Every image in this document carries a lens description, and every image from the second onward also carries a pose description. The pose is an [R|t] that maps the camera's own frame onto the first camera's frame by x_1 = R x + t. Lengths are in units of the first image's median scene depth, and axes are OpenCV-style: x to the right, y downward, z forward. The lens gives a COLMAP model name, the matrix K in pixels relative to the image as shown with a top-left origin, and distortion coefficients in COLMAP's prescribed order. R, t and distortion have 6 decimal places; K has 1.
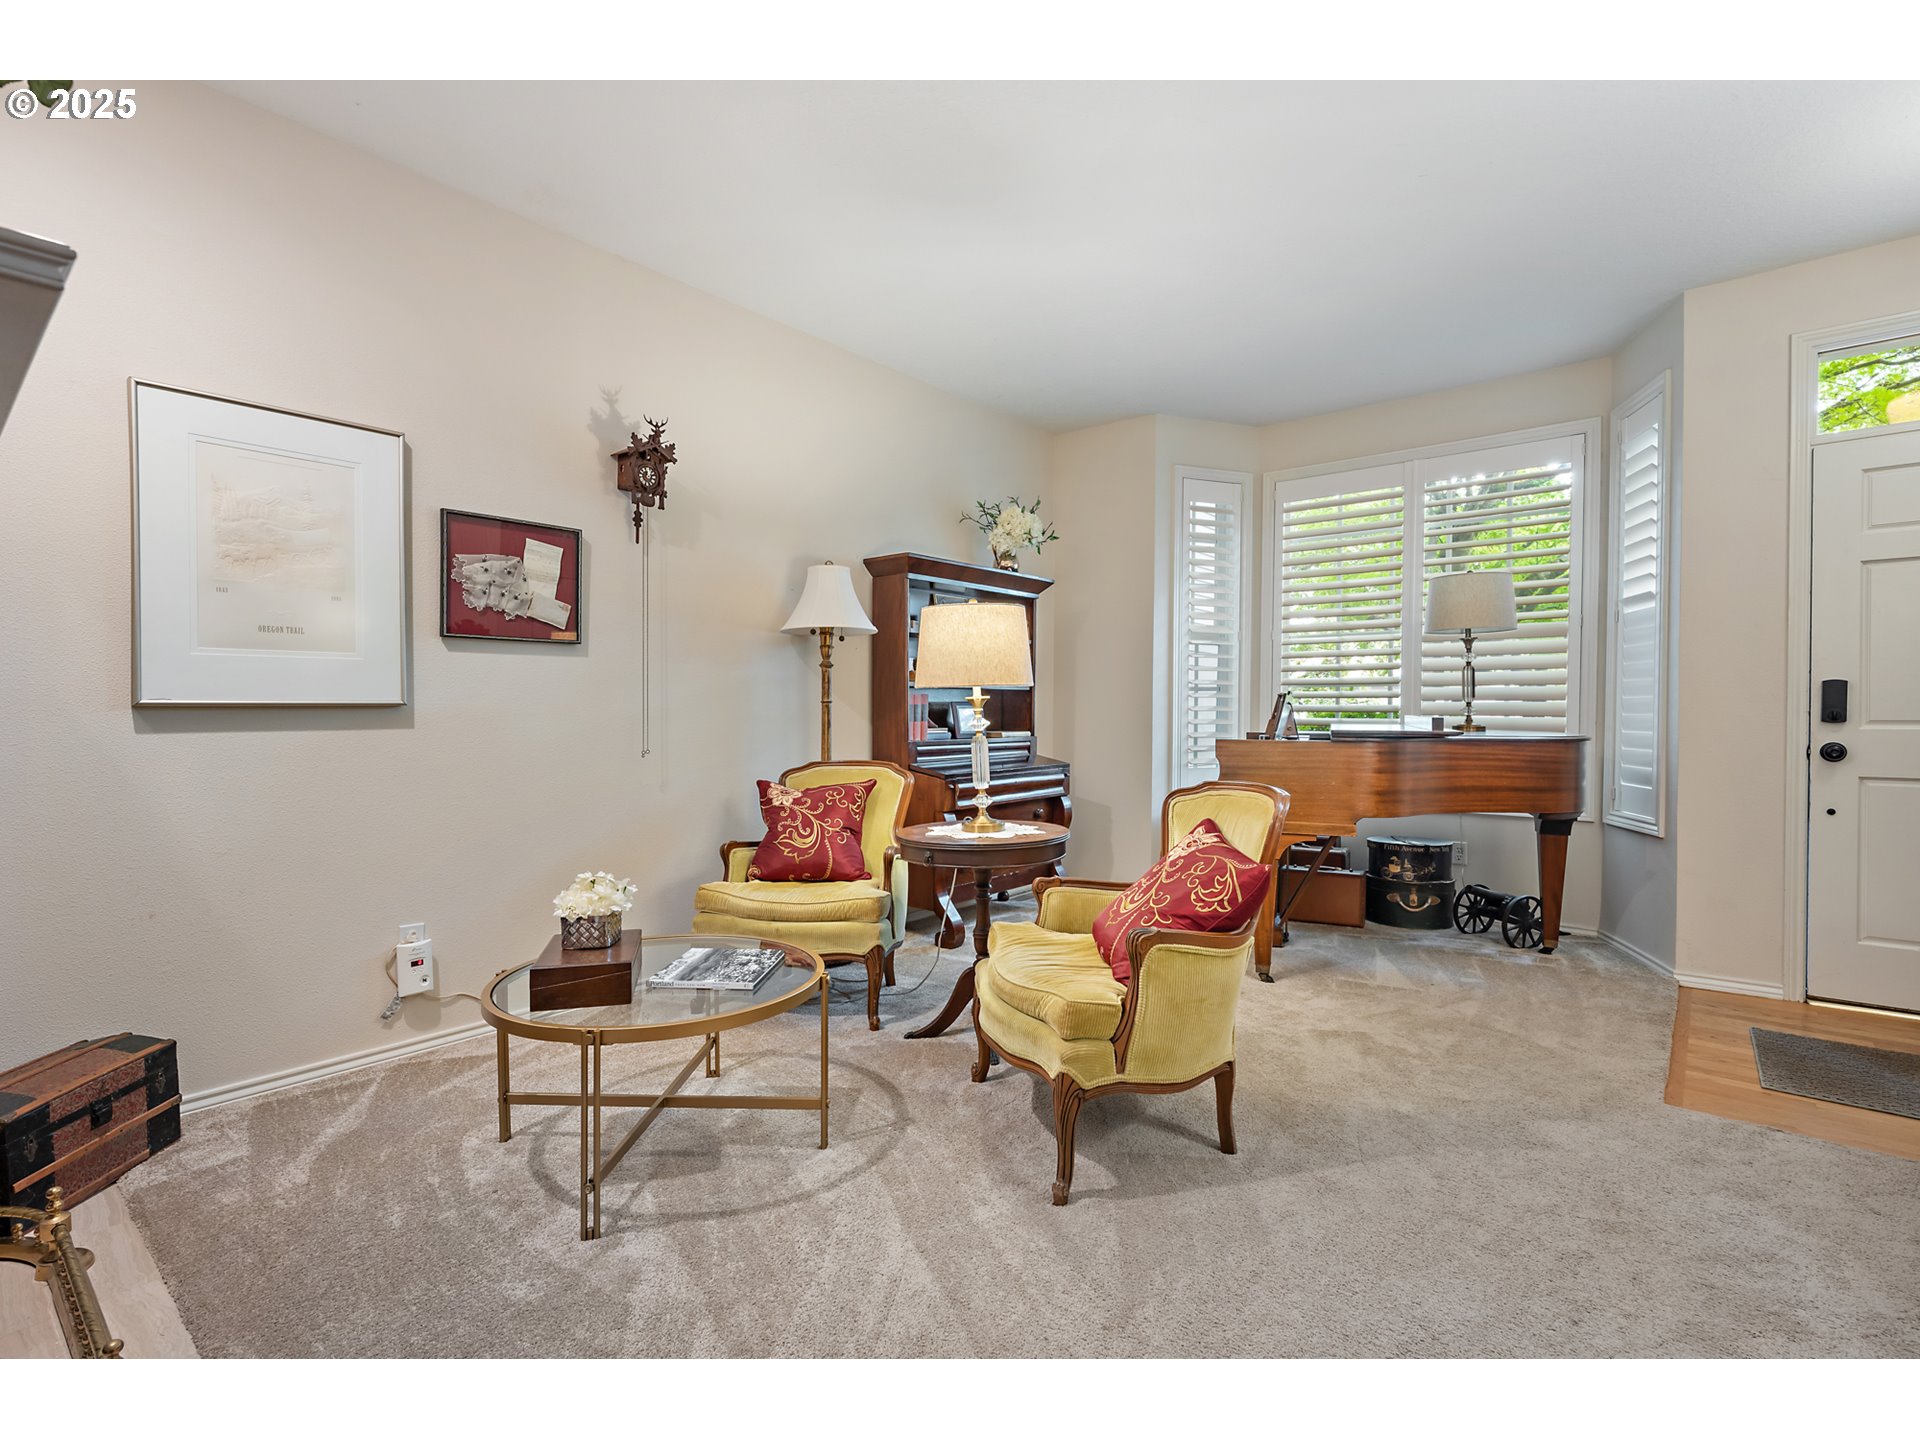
lens RADIAL K [[919.4, 0, 956.3], [0, 919.4, 720.7], [0, 0, 1]] dist [0.002193, 0.000200]
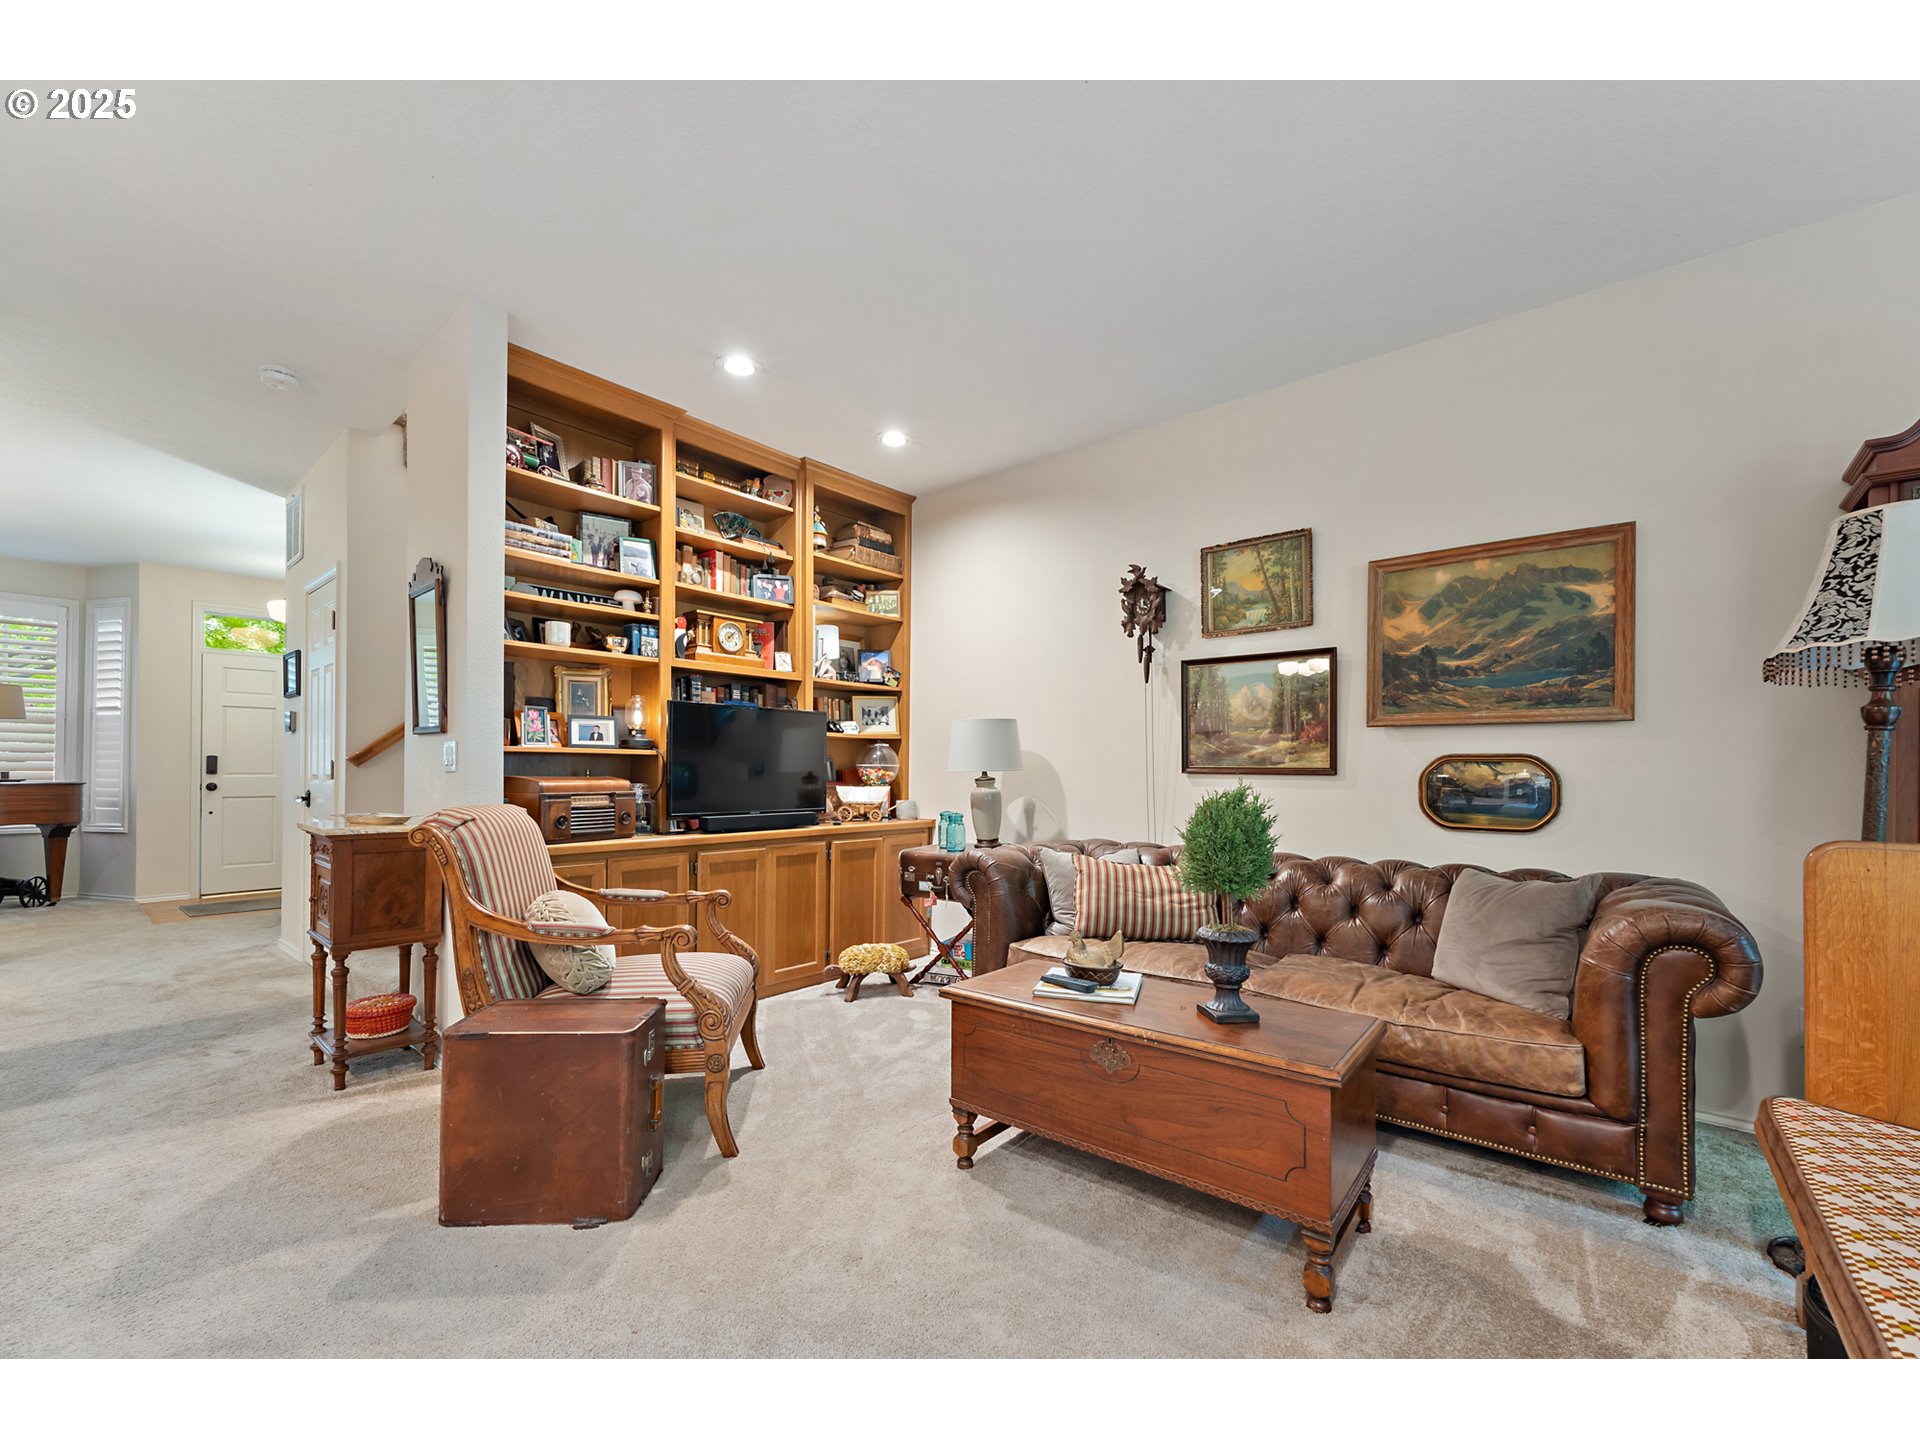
lens RADIAL K [[768.1, 0, 912.5], [0, 768.1, 769.2], [0, 0, 1]] dist [-0.003238, -0.000118]
pose [[0.029184, 0.007548, 0.999546, -0.787367], [0.008513, 0.999933, -0.007799, 0.017558], [-0.999538, 0.008737, 0.029118, -0.697944]]
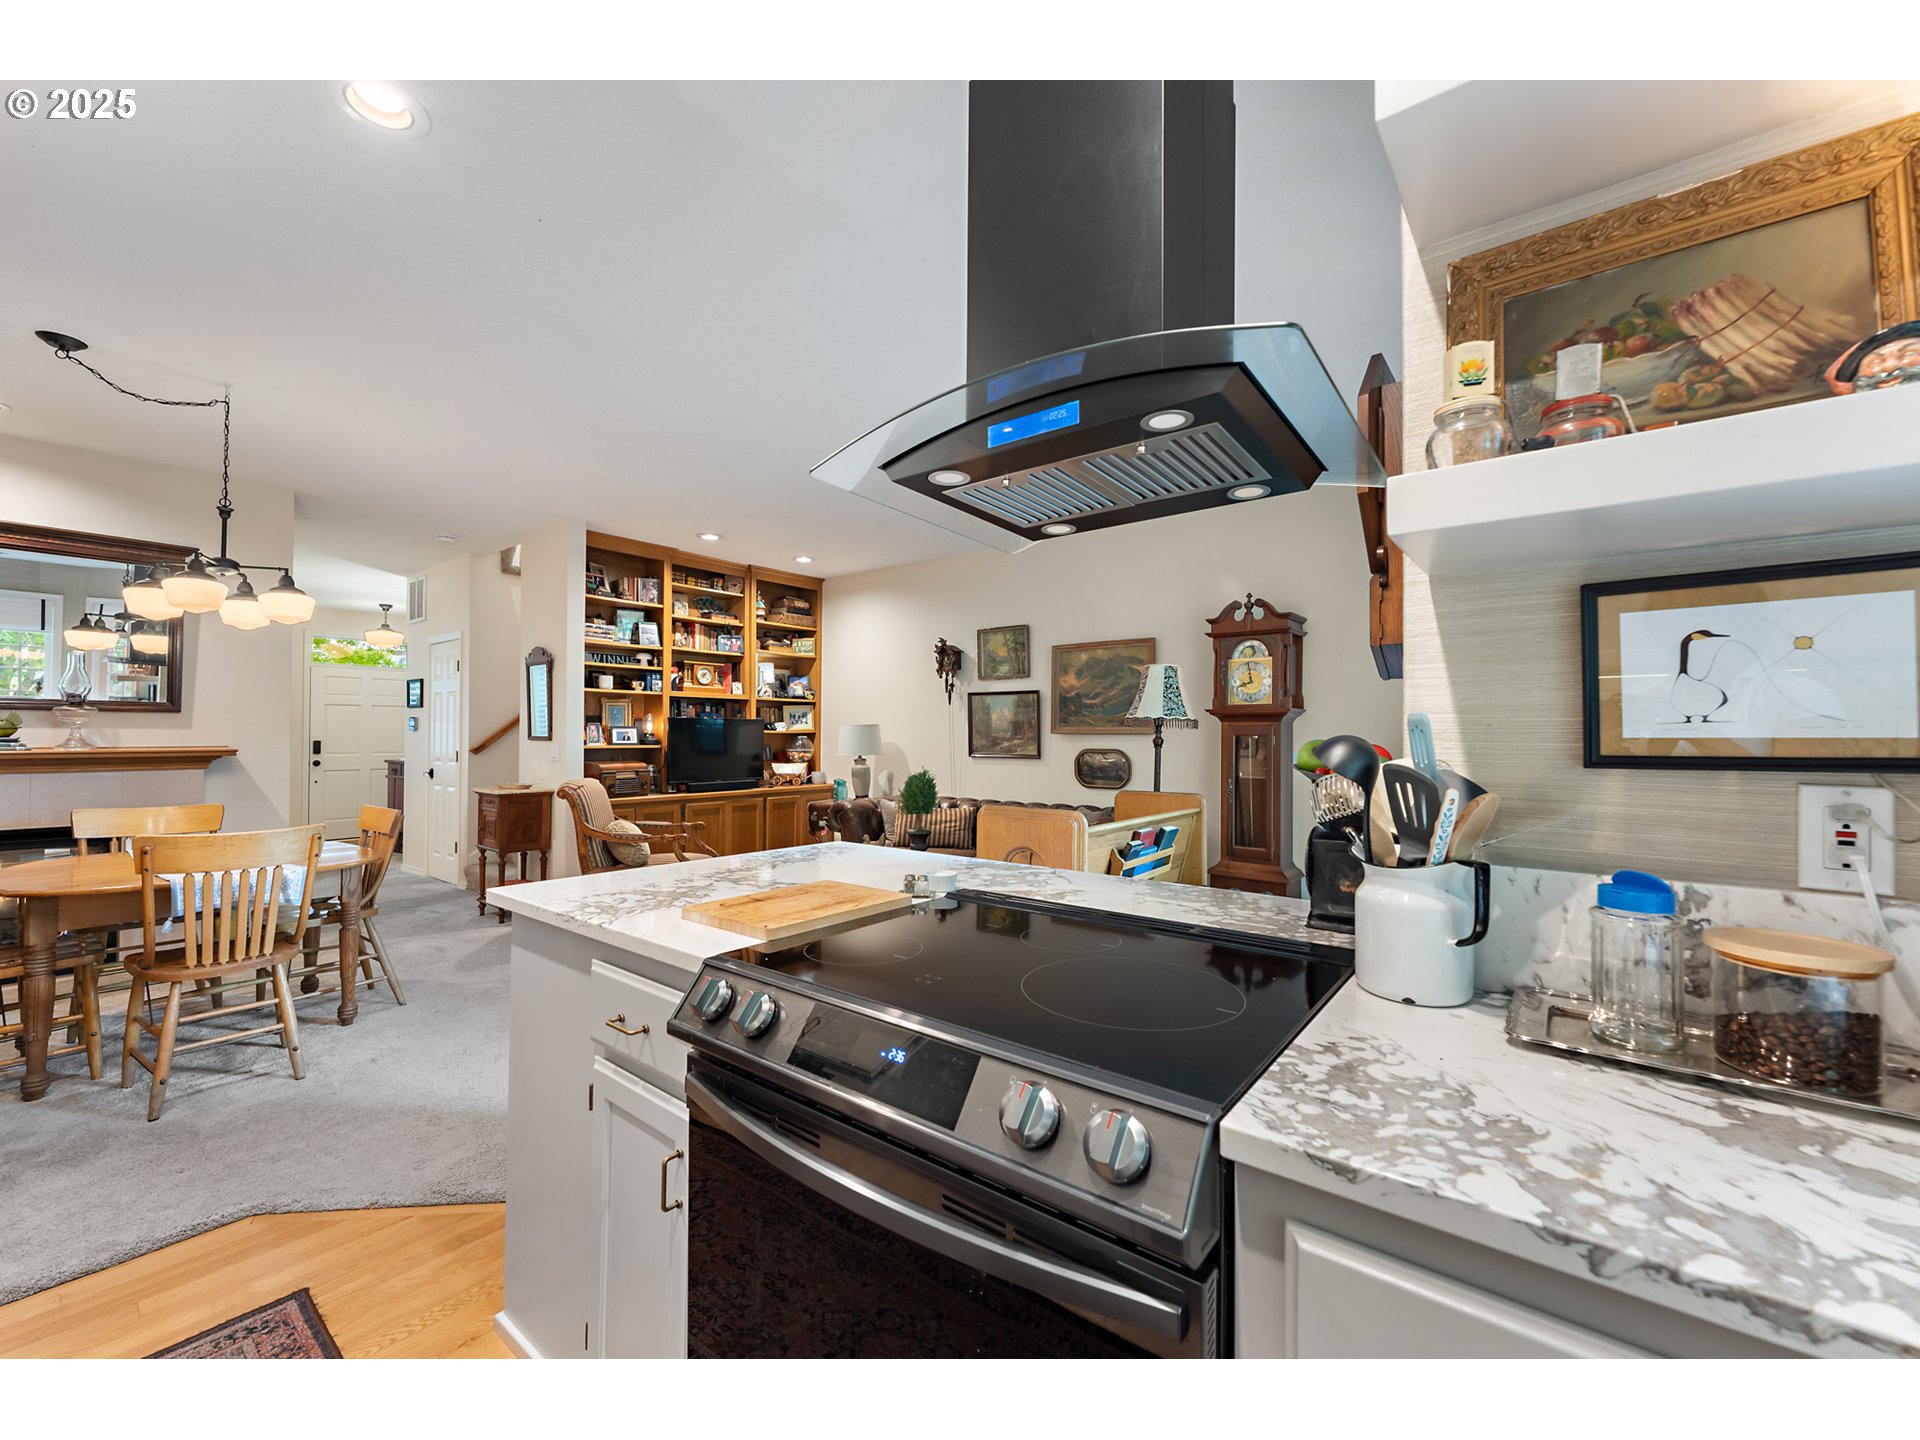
lens RADIAL K [[768.1, 0, 956.8], [0, 768.1, 732.0], [0, 0, 1]] dist [-0.003238, -0.000118]
pose [[-0.061541, 0.008743, 0.998066, -1.571067], [0.009230, 0.999924, -0.008190, -0.027042], [-0.998062, 0.008708, -0.061617, -0.896819]]
